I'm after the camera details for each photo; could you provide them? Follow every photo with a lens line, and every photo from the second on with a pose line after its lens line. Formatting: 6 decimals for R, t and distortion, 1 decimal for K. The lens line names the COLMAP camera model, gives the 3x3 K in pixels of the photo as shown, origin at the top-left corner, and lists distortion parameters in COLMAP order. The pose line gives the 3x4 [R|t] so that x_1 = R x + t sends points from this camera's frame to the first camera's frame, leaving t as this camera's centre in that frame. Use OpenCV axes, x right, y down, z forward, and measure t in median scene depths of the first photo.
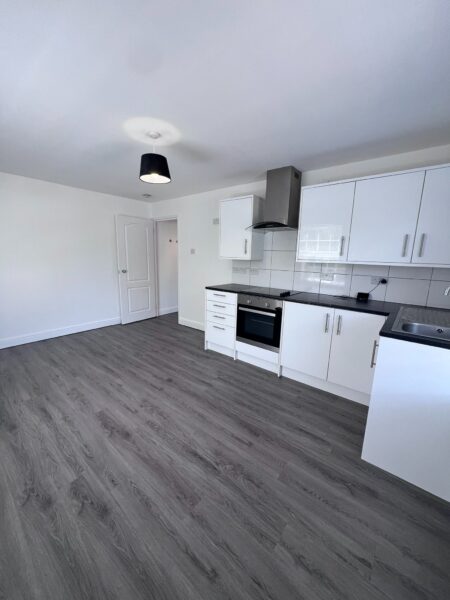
lens RADIAL K [[235.6, 0, 224.5], [0, 235.6, 301.2], [0, 0, 1]] dist [-0.000532, 0.000153]
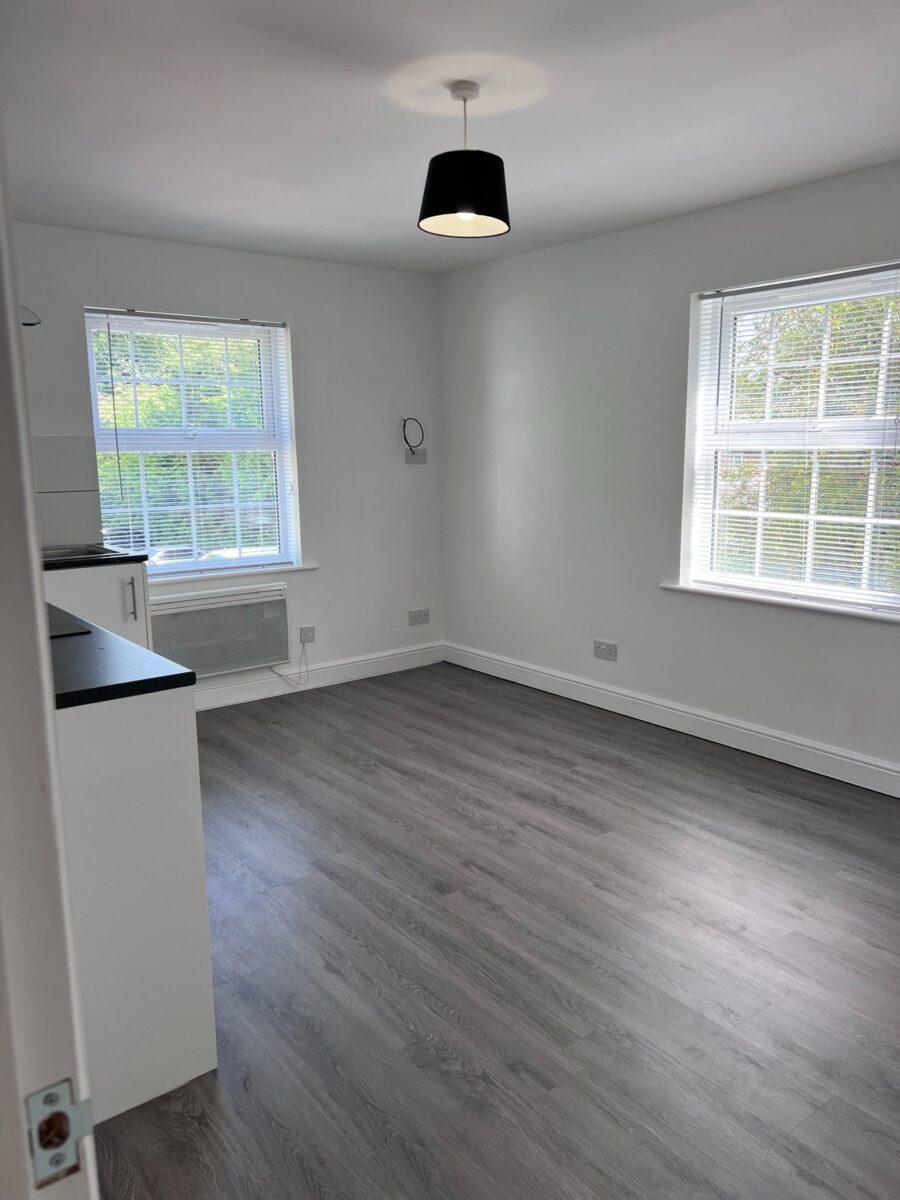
lens RADIAL K [[922.4, 0, 450.2], [0, 922.4, 605.4], [0, 0, 1]] dist [0.060092, -0.069625]
pose [[-0.973747, -0.053737, 0.221199, -0.526016], [0.030398, 0.932336, 0.360313, -0.440343], [-0.225594, 0.357578, -0.906226, 2.106292]]
